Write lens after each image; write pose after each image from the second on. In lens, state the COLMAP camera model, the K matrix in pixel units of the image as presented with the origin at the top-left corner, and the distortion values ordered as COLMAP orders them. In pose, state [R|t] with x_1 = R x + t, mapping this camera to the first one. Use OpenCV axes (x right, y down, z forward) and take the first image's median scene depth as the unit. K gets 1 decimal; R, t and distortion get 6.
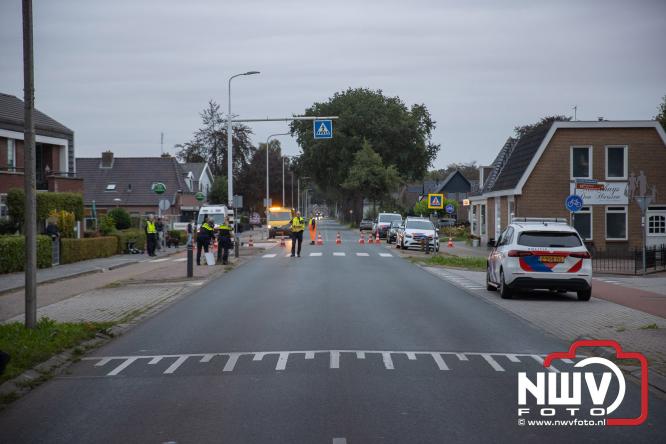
lens RADIAL K [[1279.6, 0, 331.3], [0, 1279.6, 234.5], [0, 0, 1]] dist [0.214331, 0.278393]
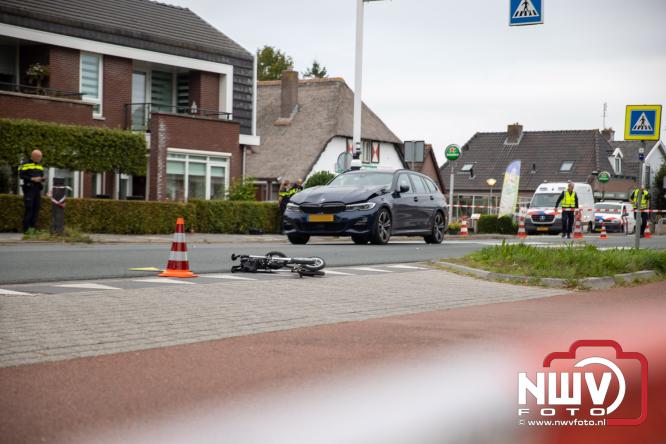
lens RADIAL K [[1279.6, 0, 331.3], [0, 1279.6, 234.5], [0, 0, 1]] dist [0.214331, 0.278393]
pose [[0.896112, 0.031726, -0.442692, 0.085087], [-0.034489, 0.999403, 0.001809, 0.006853], [0.442486, 0.013647, 0.896672, 0.259218]]
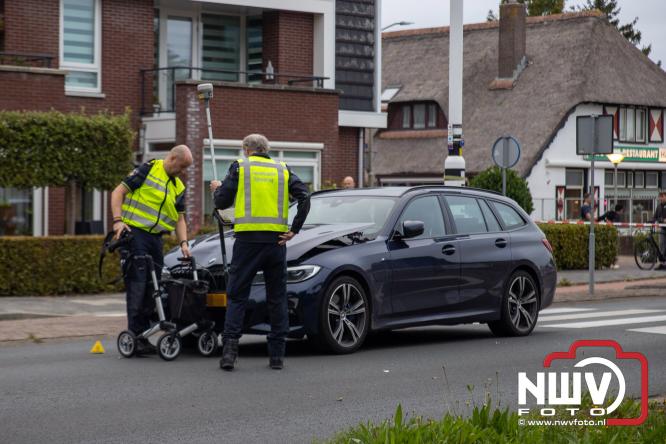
lens RADIAL K [[1712.2, 0, 234.7], [0, 1712.2, 221.7], [0, 0, 1]] dist [0.249068, 0.001101]
pose [[0.753242, 0.014524, -0.657584, 0.080018], [-0.019122, 0.999817, 0.000179, -0.001406], [0.657466, 0.012440, 0.753382, 0.346438]]
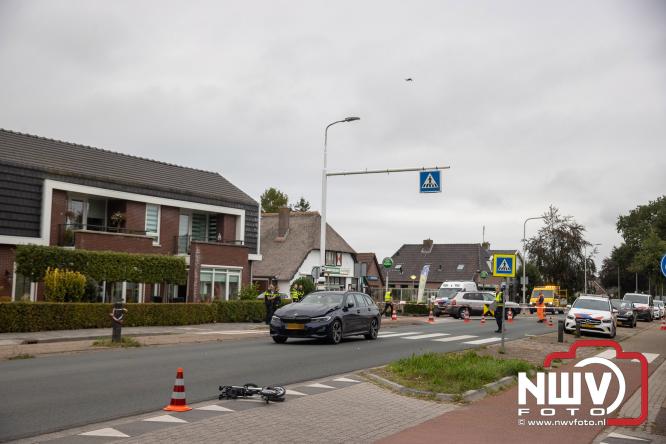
lens RADIAL K [[810.9, 0, 331.3], [0, 810.9, 225.0], [0, 0, 1]] dist [0.047331, 0.036561]
pose [[0.905065, -0.005484, -0.425237, 0.083674], [-0.037102, 0.995086, -0.091799, -0.002196], [0.423651, 0.098861, 0.900415, 0.268396]]
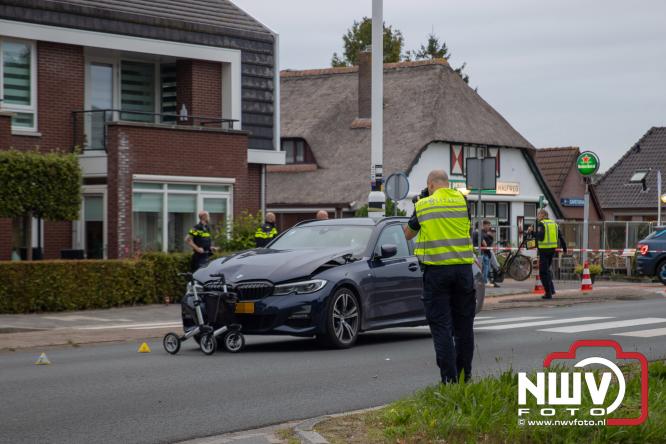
lens RADIAL K [[1656.9, 0, 347.5], [0, 1656.9, 256.9], [0, 0, 1]] dist [0.238143, 0.036733]
pose [[0.852600, 0.012707, -0.522410, 0.085073], [-0.013691, 0.999904, 0.001978, -0.000737], [0.522385, 0.005466, 0.852692, 0.312695]]
